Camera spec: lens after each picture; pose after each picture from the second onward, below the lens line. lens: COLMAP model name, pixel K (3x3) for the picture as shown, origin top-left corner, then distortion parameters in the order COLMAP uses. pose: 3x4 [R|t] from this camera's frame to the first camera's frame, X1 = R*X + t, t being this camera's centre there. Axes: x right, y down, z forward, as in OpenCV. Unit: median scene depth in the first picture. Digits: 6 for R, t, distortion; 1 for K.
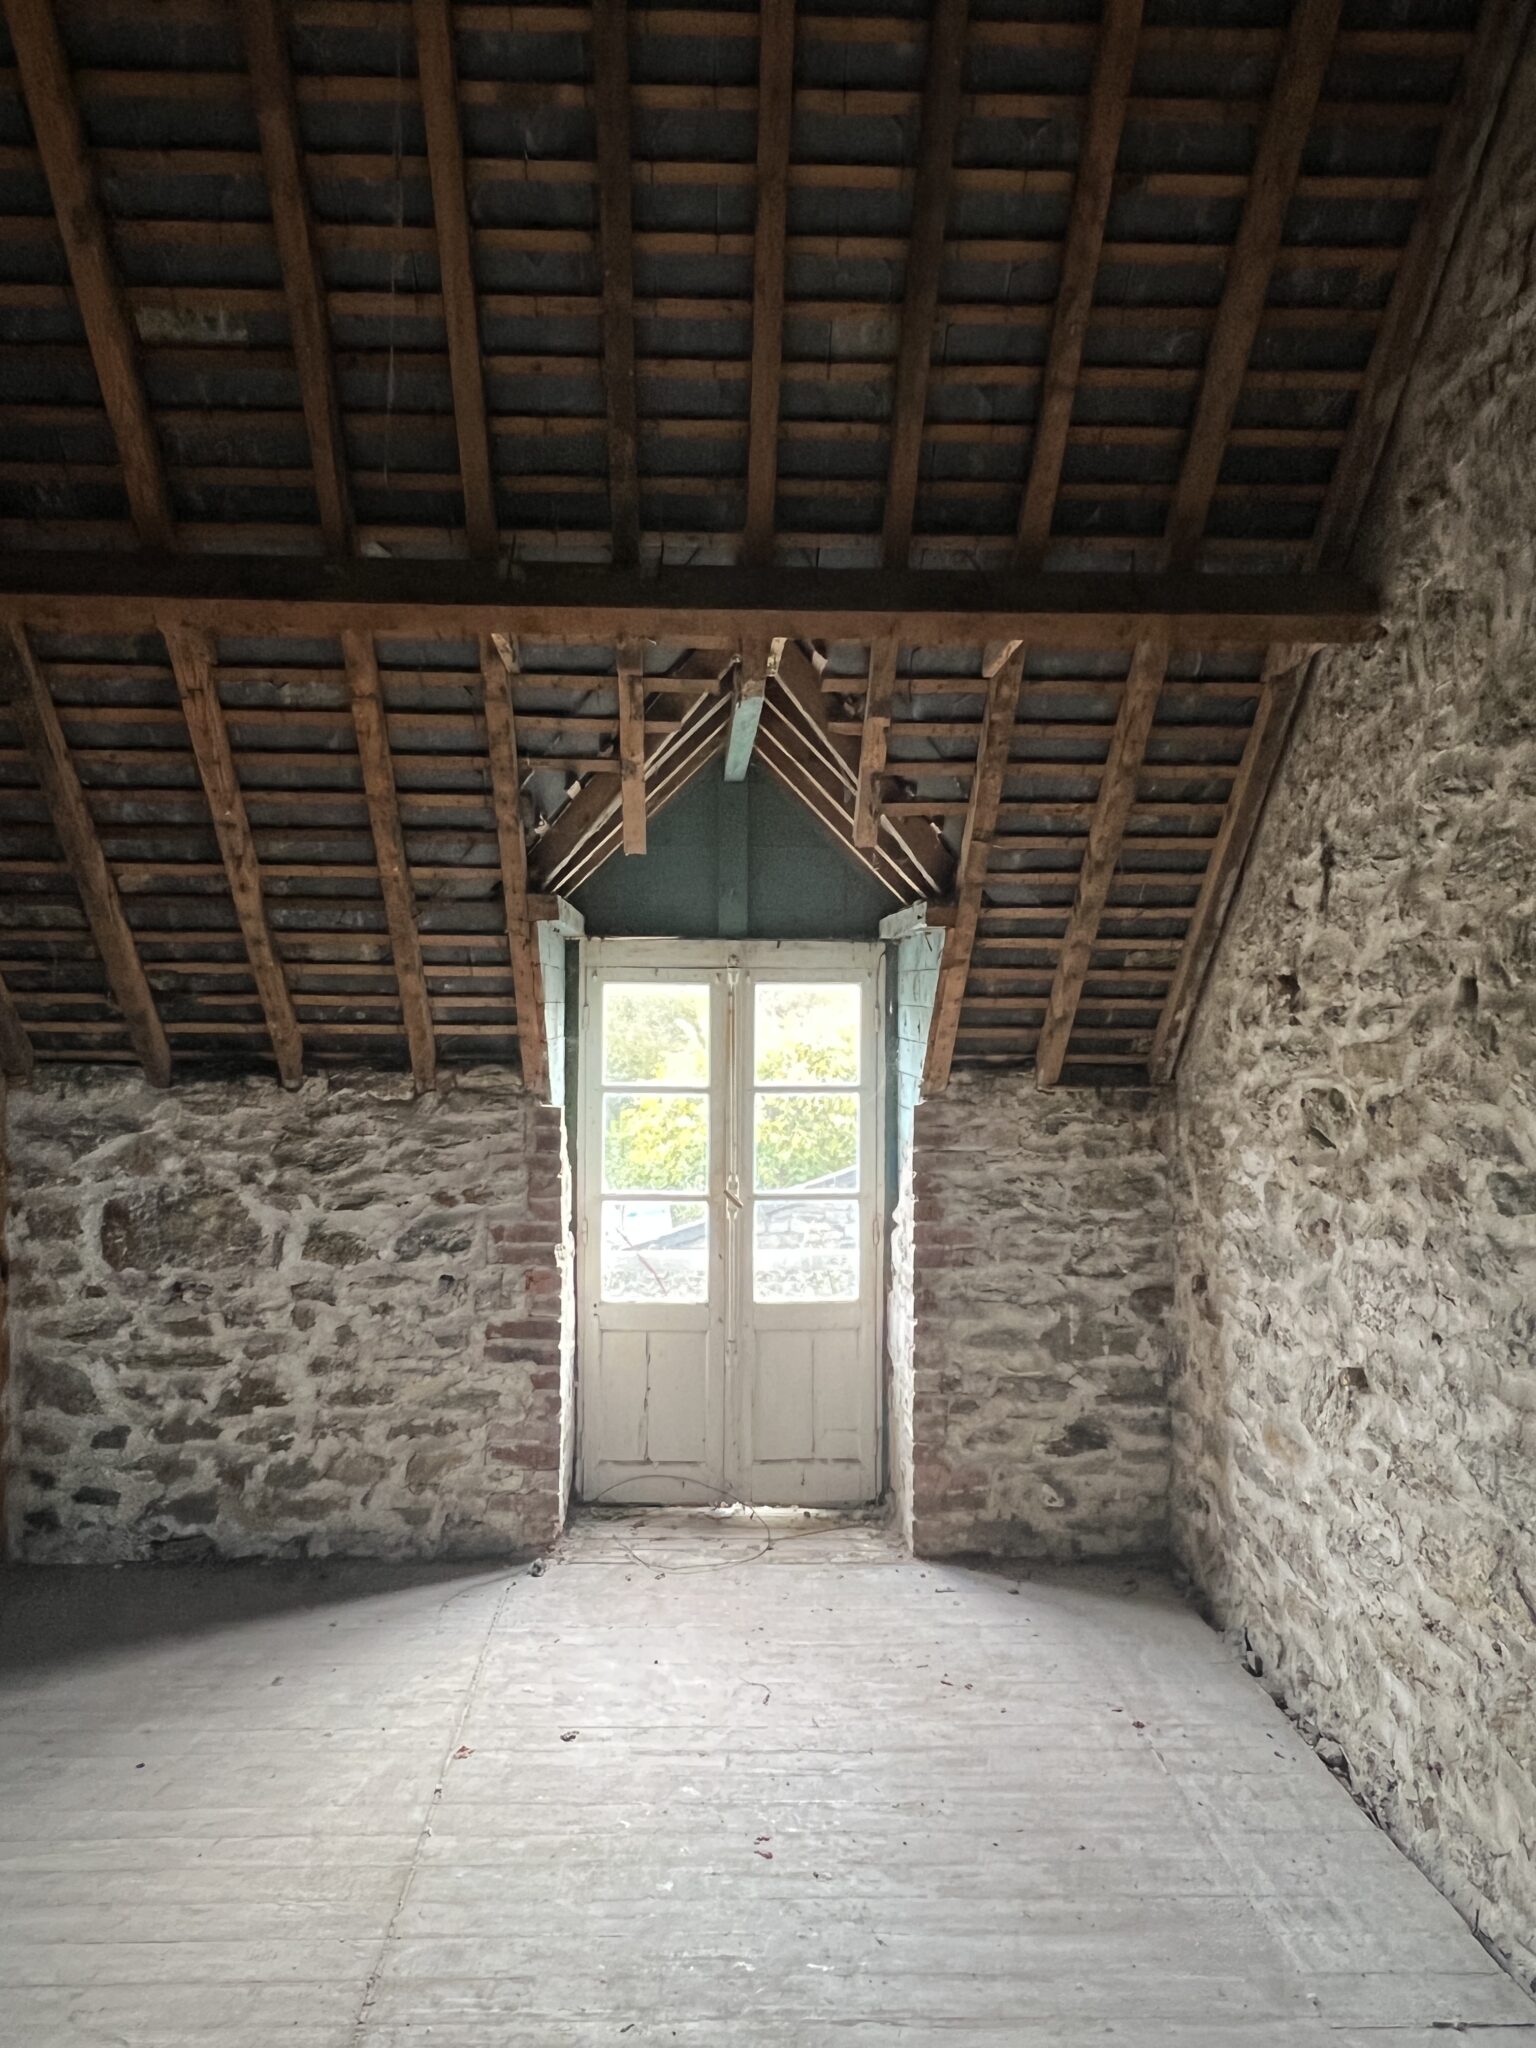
lens RADIAL K [[1470.1, 0, 767.9], [0, 1470.1, 1016.8], [0, 0, 1]] dist [0.006027, -0.008509]
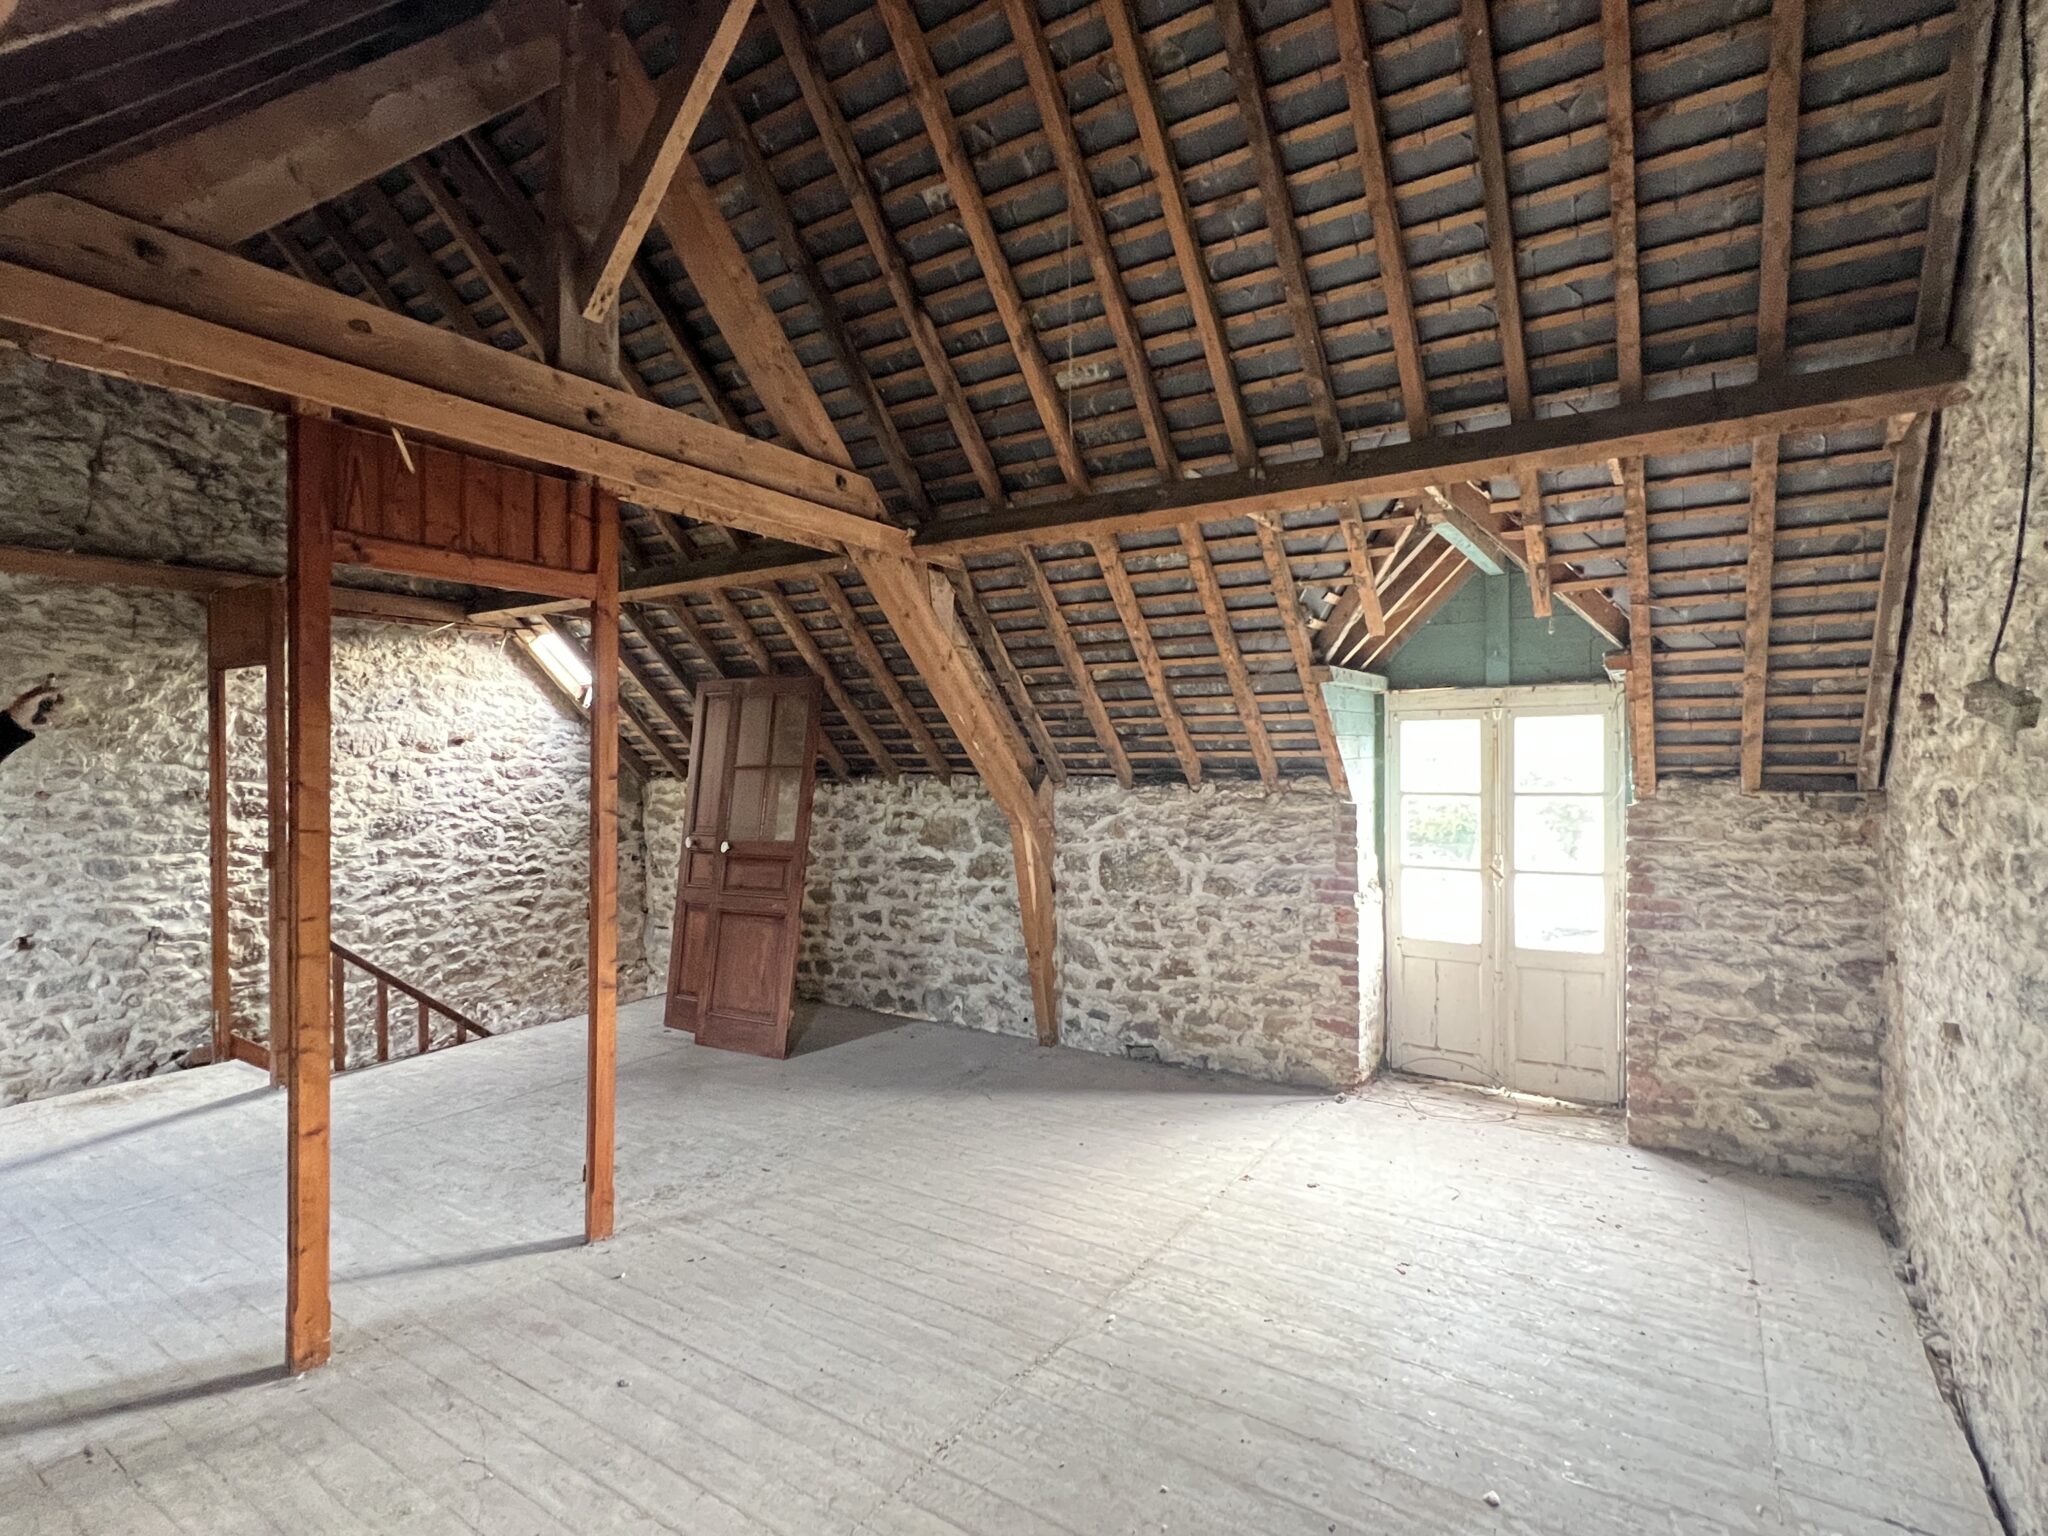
lens RADIAL K [[1049.0, 0, 1028.0], [0, 1049.0, 773.6], [0, 0, 1]] dist [0.002889, 0.000867]
pose [[0.810104, -0.006118, -0.586254, 0.255131], [0.014984, 0.999835, 0.010271, 0.016003], [0.586095, -0.017105, 0.810062, -0.099476]]
